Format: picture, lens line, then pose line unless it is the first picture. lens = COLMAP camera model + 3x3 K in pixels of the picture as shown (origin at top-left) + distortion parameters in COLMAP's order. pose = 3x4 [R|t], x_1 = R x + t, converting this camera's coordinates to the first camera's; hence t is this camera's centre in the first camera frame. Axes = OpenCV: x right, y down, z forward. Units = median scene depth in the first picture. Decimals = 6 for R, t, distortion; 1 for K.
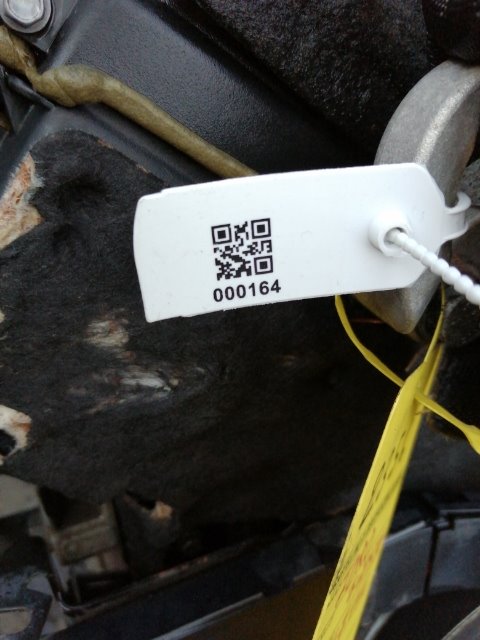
lens RADIAL K [[514.9, 0, 240.5], [0, 514.9, 316.1], [0, 0, 1]] dist [-0.013457, -0.011770]
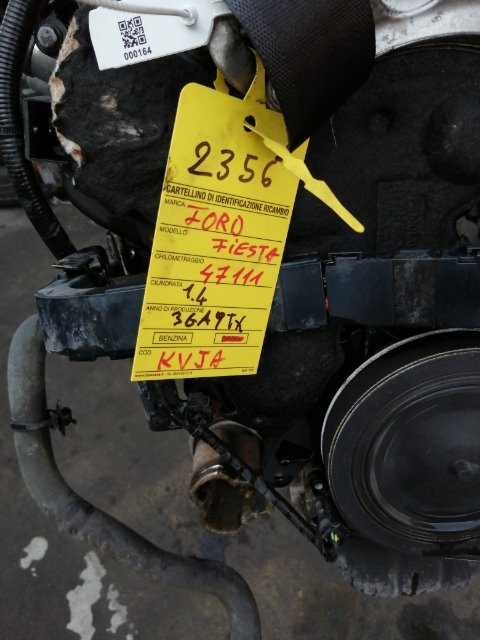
lens RADIAL K [[514.9, 0, 242.1], [0, 514.9, 322.5], [0, 0, 1]] dist [-0.013457, -0.011770]
pose [[0.903676, 0.064691, -0.423303, 1.466826], [-0.080759, 0.996531, -0.020112, 1.147294], [0.420533, 0.052360, 0.905765, -0.811419]]
